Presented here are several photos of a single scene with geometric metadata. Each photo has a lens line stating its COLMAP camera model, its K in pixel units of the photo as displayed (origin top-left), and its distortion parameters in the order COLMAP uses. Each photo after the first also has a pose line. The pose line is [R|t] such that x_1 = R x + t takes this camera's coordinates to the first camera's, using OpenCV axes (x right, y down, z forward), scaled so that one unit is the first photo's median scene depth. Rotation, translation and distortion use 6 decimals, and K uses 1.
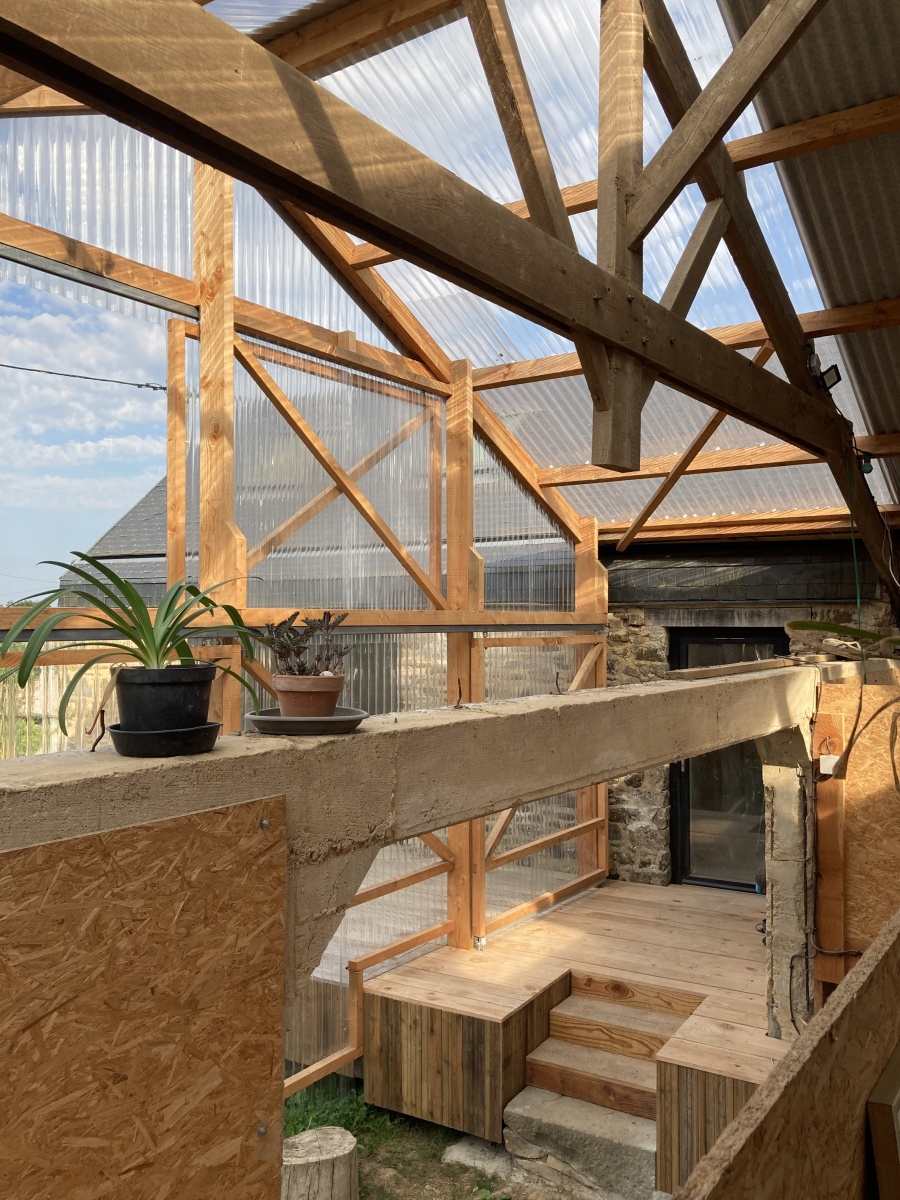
lens RADIAL K [[986.8, 0, 443.5], [0, 986.8, 607.6], [0, 0, 1]] dist [0.044546, -0.056647]
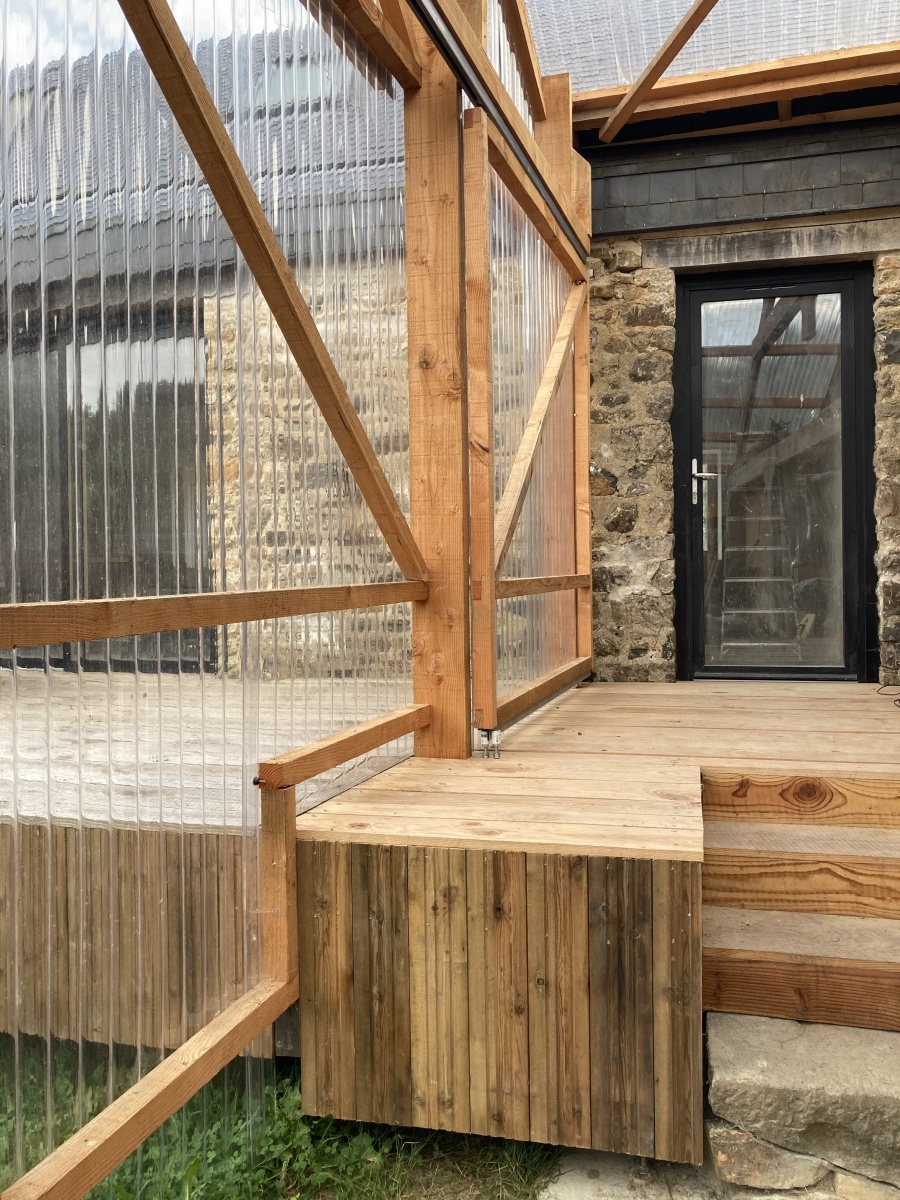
lens RADIAL K [[986.8, 0, 451.4], [0, 986.8, 589.7], [0, 0, 1]] dist [0.044546, -0.056647]
pose [[0.954184, -0.015307, 0.298827, -0.138616], [0.004428, 0.999304, 0.037047, 0.275180], [-0.299186, -0.034026, 0.953588, 0.613573]]
